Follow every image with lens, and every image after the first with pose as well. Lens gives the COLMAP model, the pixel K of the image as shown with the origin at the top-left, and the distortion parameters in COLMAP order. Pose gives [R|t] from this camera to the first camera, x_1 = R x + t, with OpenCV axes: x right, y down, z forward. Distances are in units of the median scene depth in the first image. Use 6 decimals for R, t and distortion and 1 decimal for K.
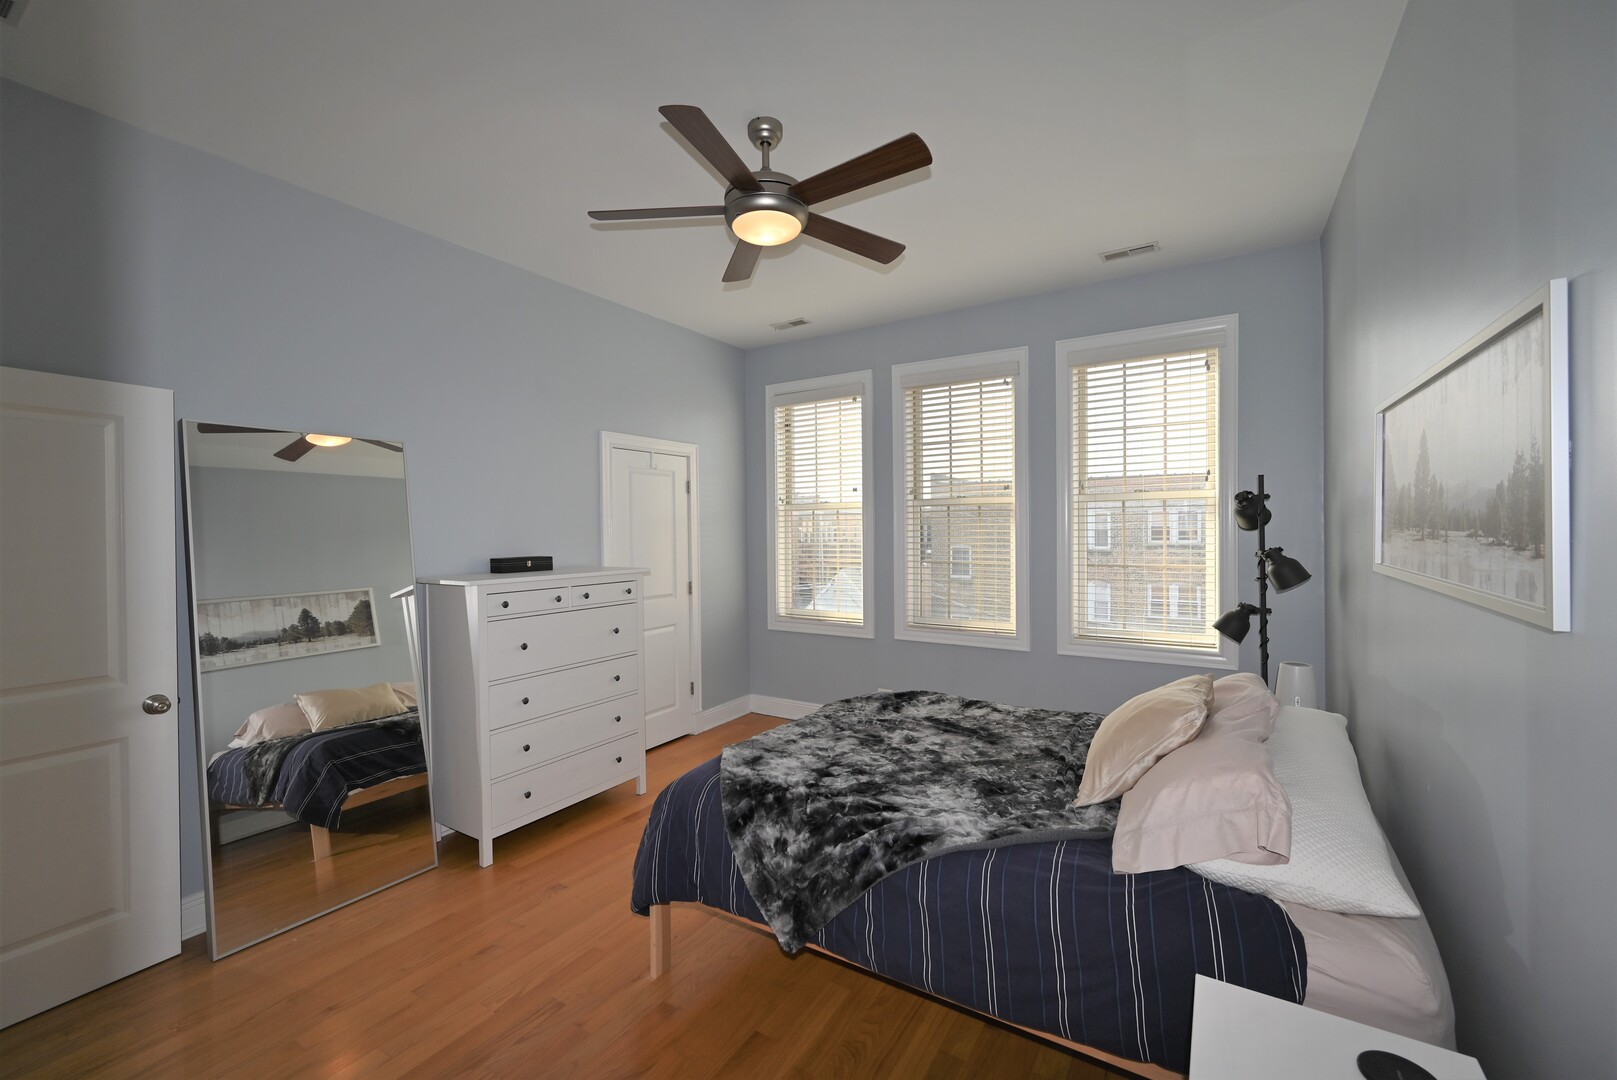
lens RADIAL K [[639.5, 0, 816.7], [0, 639.5, 537.5], [0, 0, 1]] dist [0.002271, 0.000097]
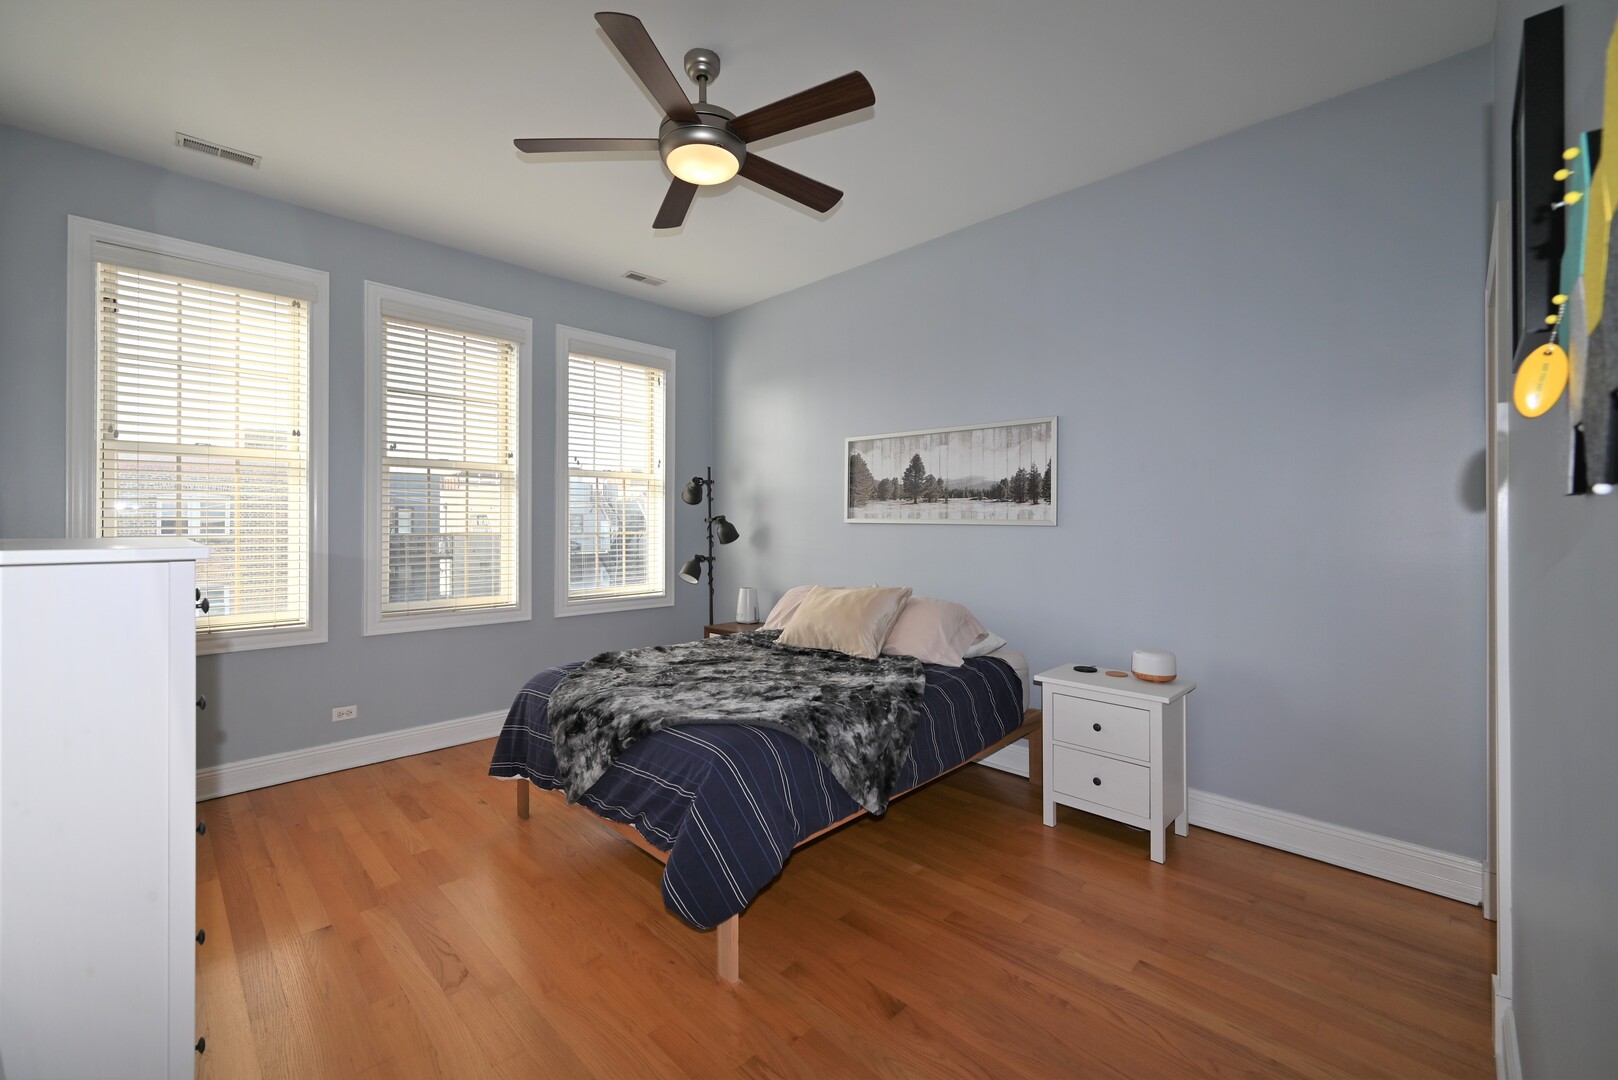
lens RADIAL K [[639.9, 0, 829.7], [0, 639.9, 510.6], [0, 0, 1]] dist [0.002271, 0.000097]
pose [[0.210657, 0.009556, 0.977513, -0.676843], [-0.010905, 0.999913, -0.007425, 0.009379], [-0.977499, -0.009096, 0.210743, 0.395935]]
